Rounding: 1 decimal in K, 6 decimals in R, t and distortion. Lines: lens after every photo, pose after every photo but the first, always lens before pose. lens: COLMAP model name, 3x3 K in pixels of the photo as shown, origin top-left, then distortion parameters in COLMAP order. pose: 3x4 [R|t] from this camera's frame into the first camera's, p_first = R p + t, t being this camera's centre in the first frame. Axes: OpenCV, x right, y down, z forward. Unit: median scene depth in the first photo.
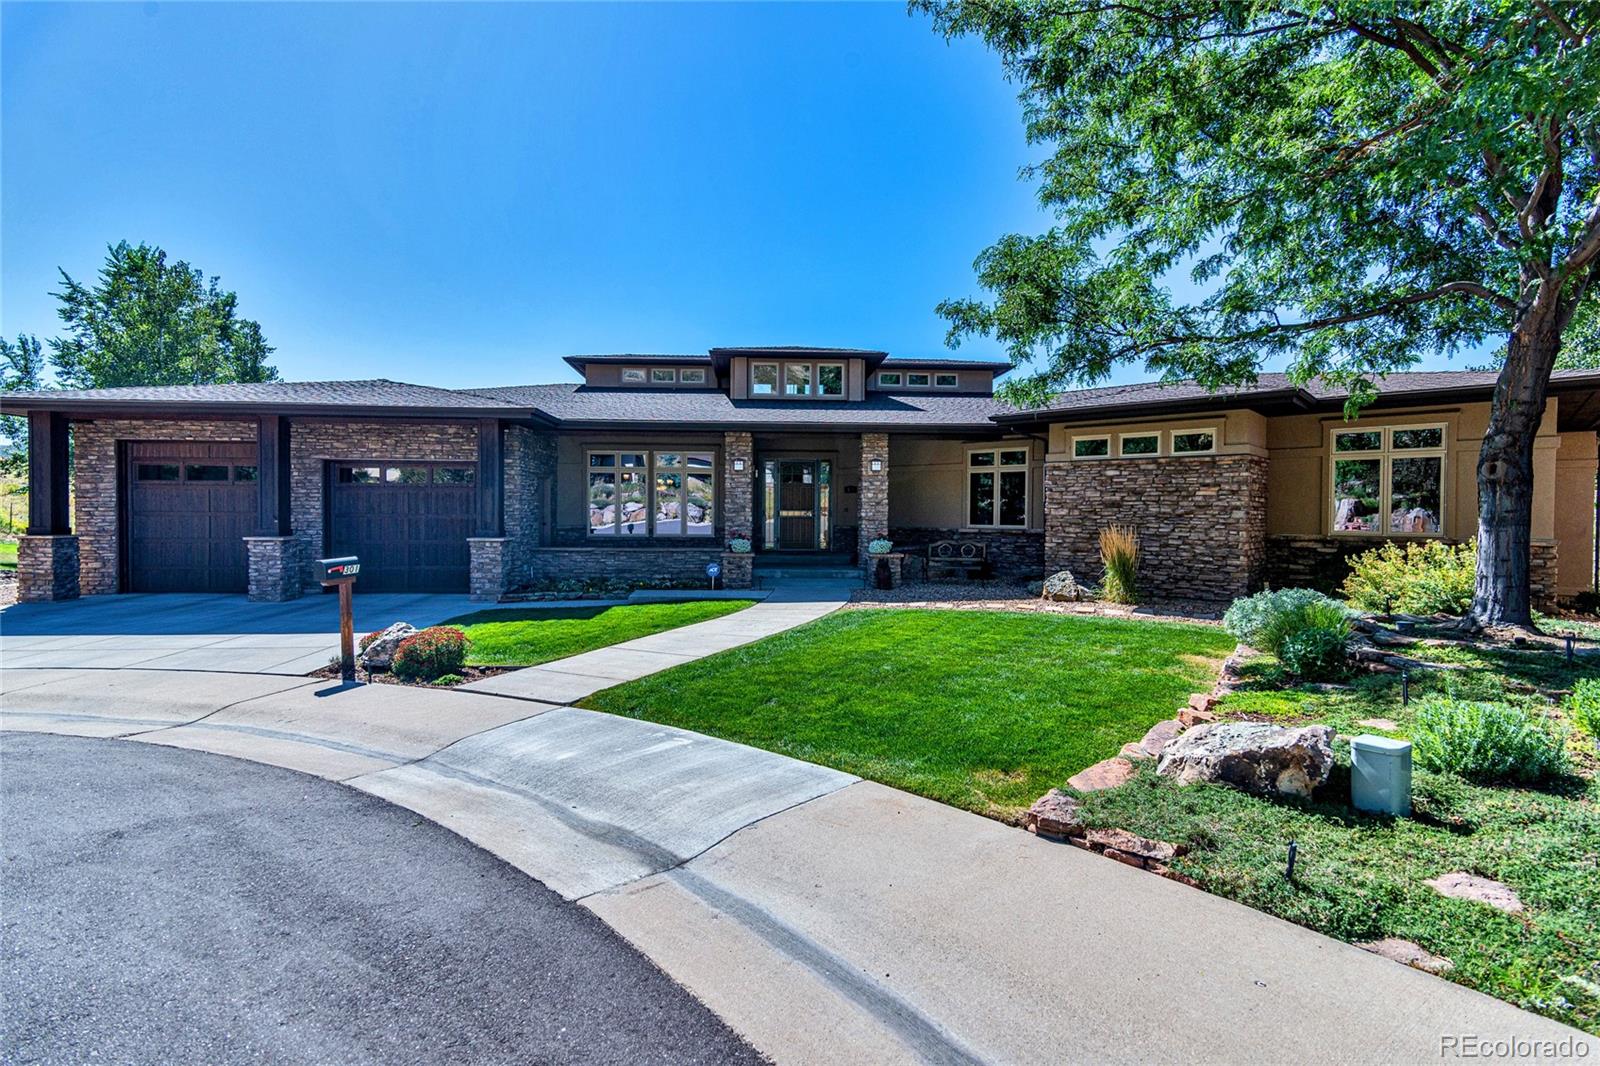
lens RADIAL K [[757.0, 0, 800.0], [0, 757.0, 533.0], [0, 0, 1]] dist [0.016136, 0.000981]
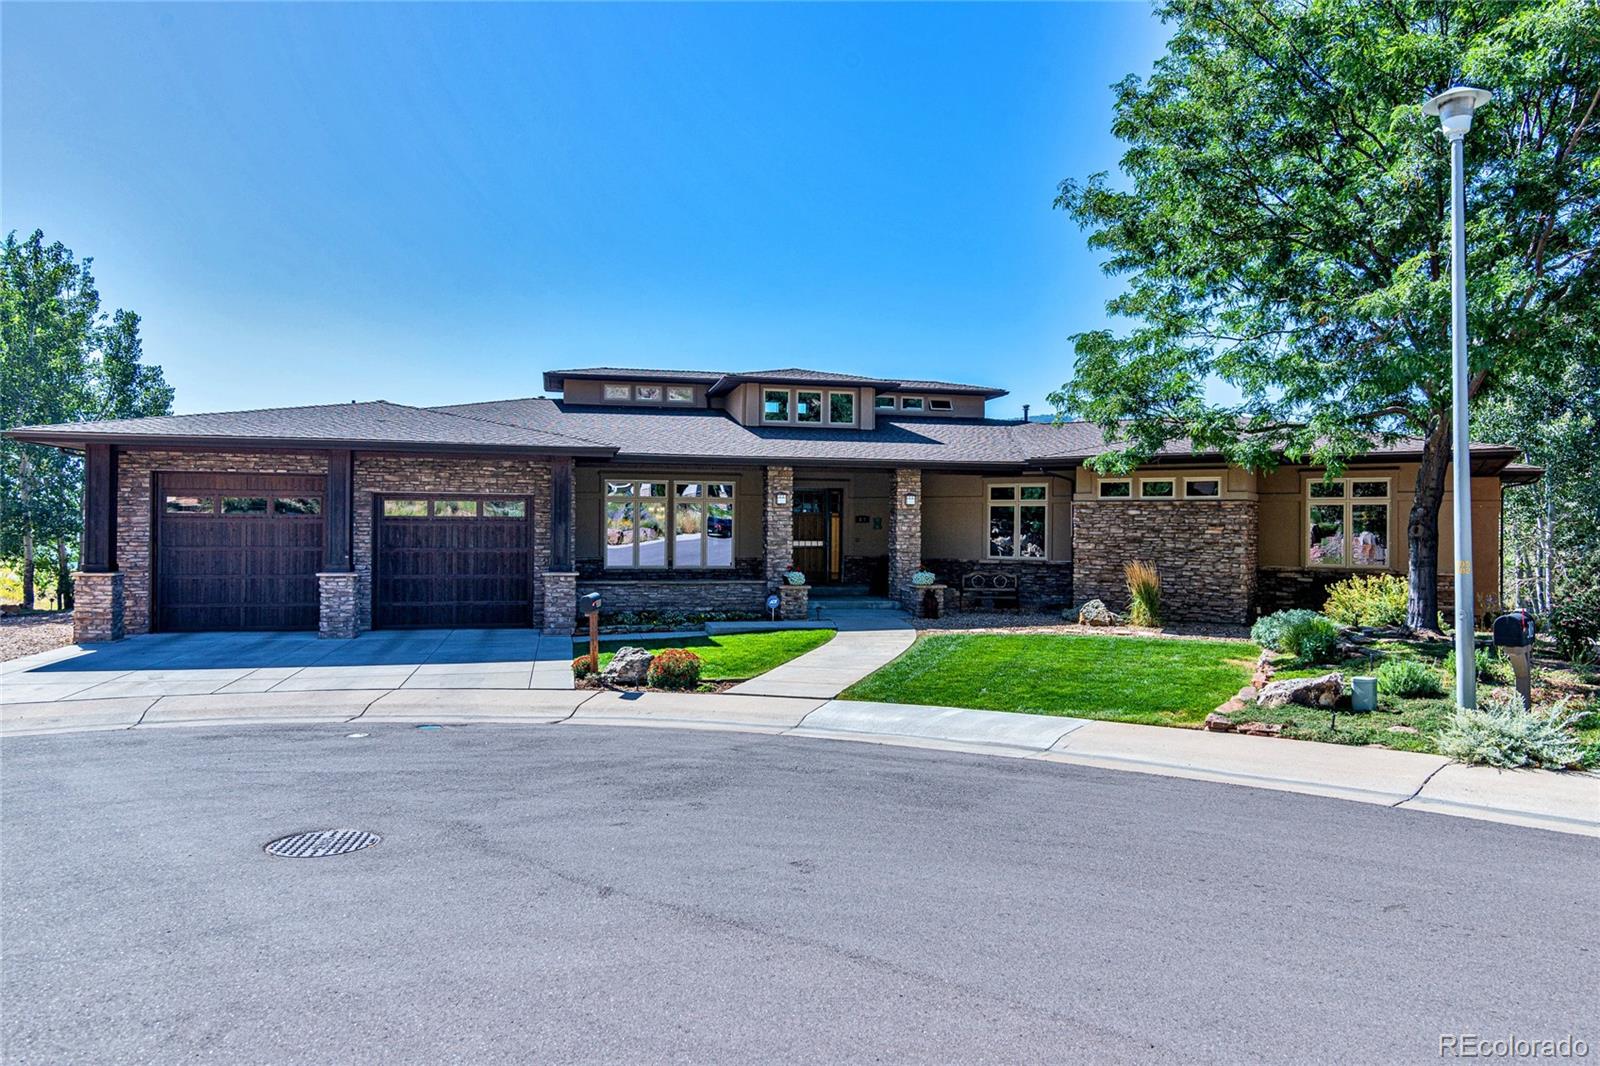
lens RADIAL K [[1014.0, 0, 800.0], [0, 1014.0, 533.0], [0, 0, 1]] dist [0.008652, 0.000535]
pose [[0.985098, 0.001193, 0.171992, -0.353048], [0.002227, 0.999804, -0.019693, -0.020277], [-0.171982, 0.019782, 0.984902, -0.421914]]
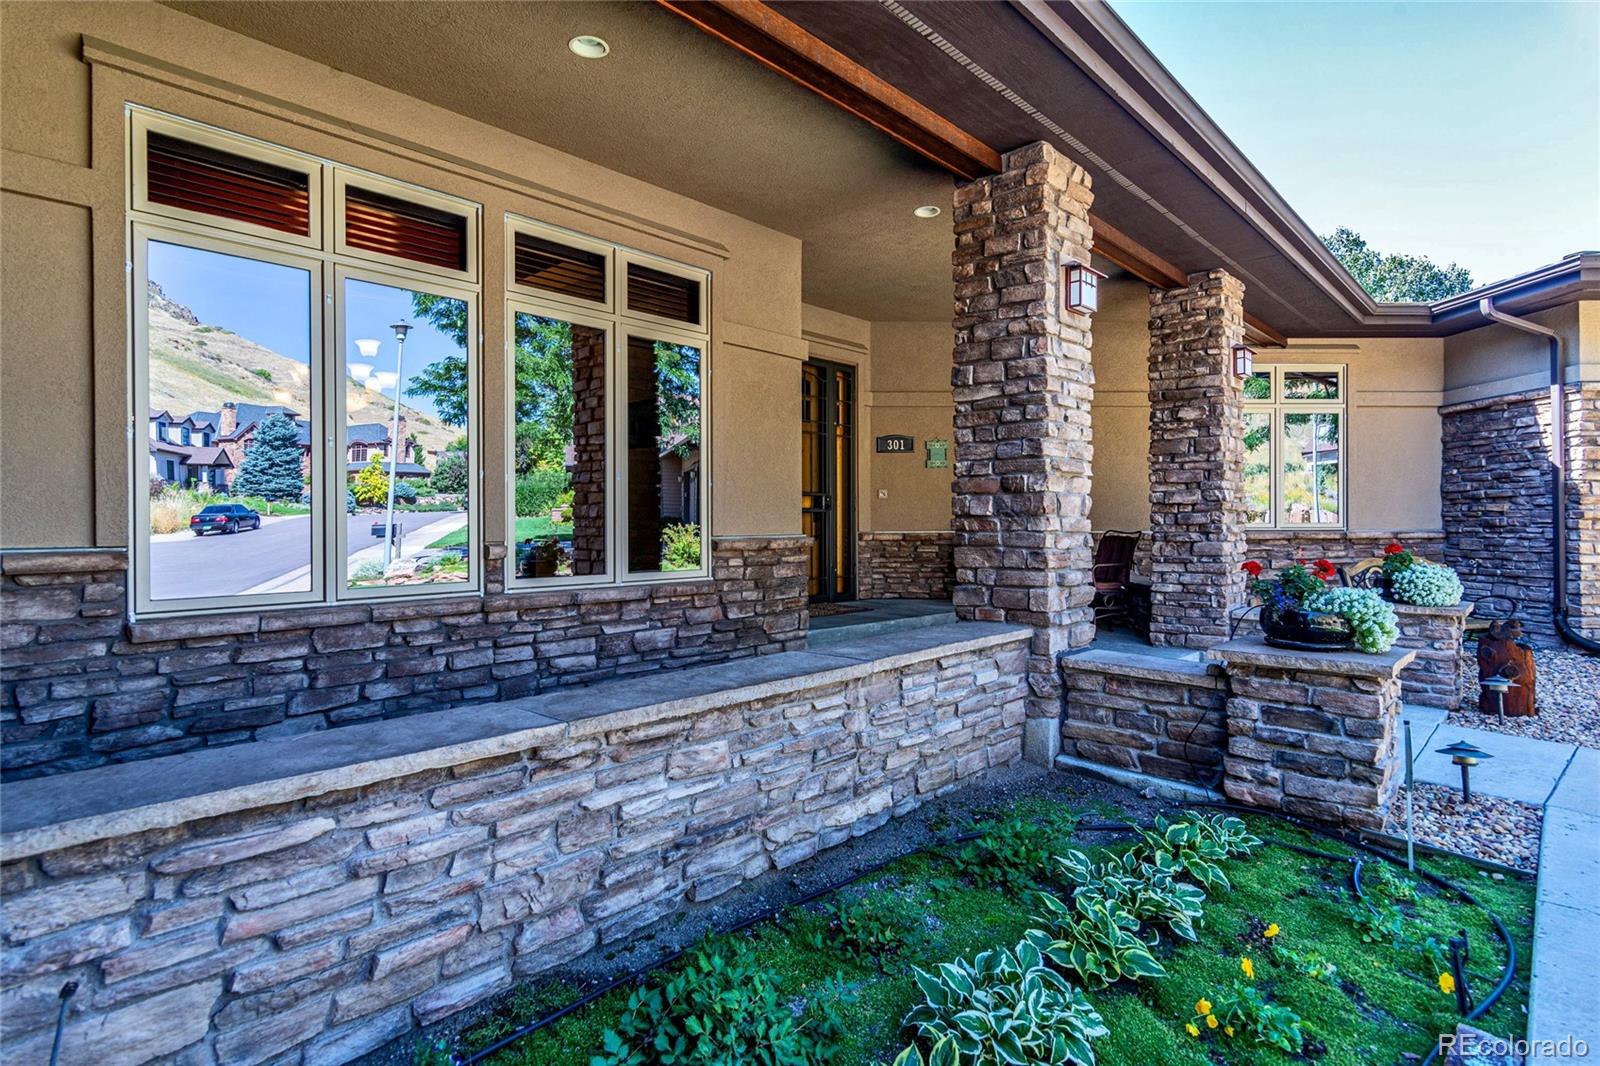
lens RADIAL K [[822.6, 0, 800.0], [0, 822.6, 533.0], [0, 0, 1]] dist [-0.000342, -0.000054]
pose [[0.723449, -0.015504, 0.690203, -0.411296], [0.023897, 0.999711, -0.002592, -0.014053], [-0.689964, 0.018369, 0.723611, 1.053229]]
